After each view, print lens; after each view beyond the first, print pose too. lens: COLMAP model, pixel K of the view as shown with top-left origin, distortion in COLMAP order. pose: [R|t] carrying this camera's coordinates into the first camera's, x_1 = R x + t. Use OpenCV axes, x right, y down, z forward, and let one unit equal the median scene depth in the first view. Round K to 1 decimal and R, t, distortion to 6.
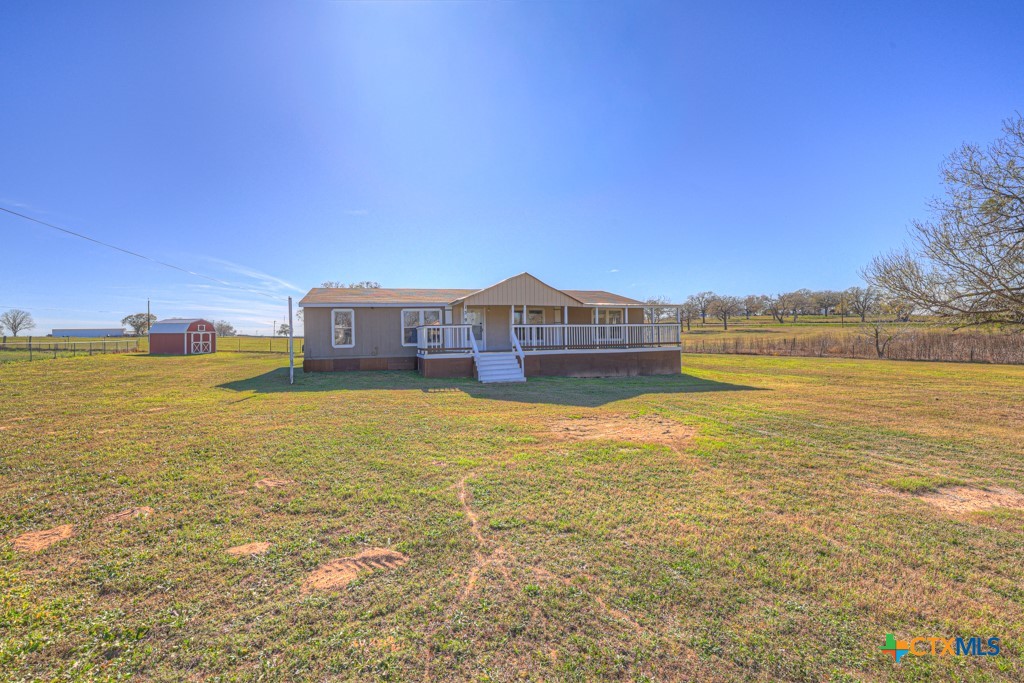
lens RADIAL K [[441.0, 0, 509.0], [0, 441.0, 339.8], [0, 0, 1]] dist [-0.007700, 0.000780]
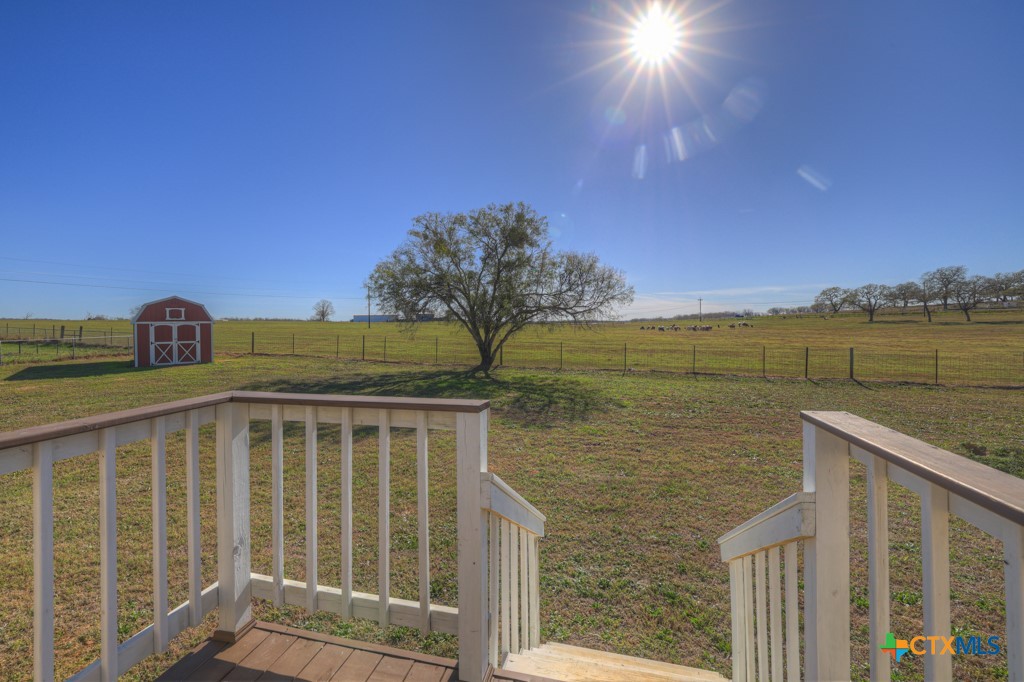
lens RADIAL K [[441.0, 0, 512.4], [0, 441.0, 333.8], [0, 0, 1]] dist [-0.007700, 0.000780]
pose [[0.861725, 0.020316, -0.506968, -0.104294], [-0.010744, 0.999705, 0.021800, -0.019579], [0.507261, -0.013339, 0.861689, 0.753732]]
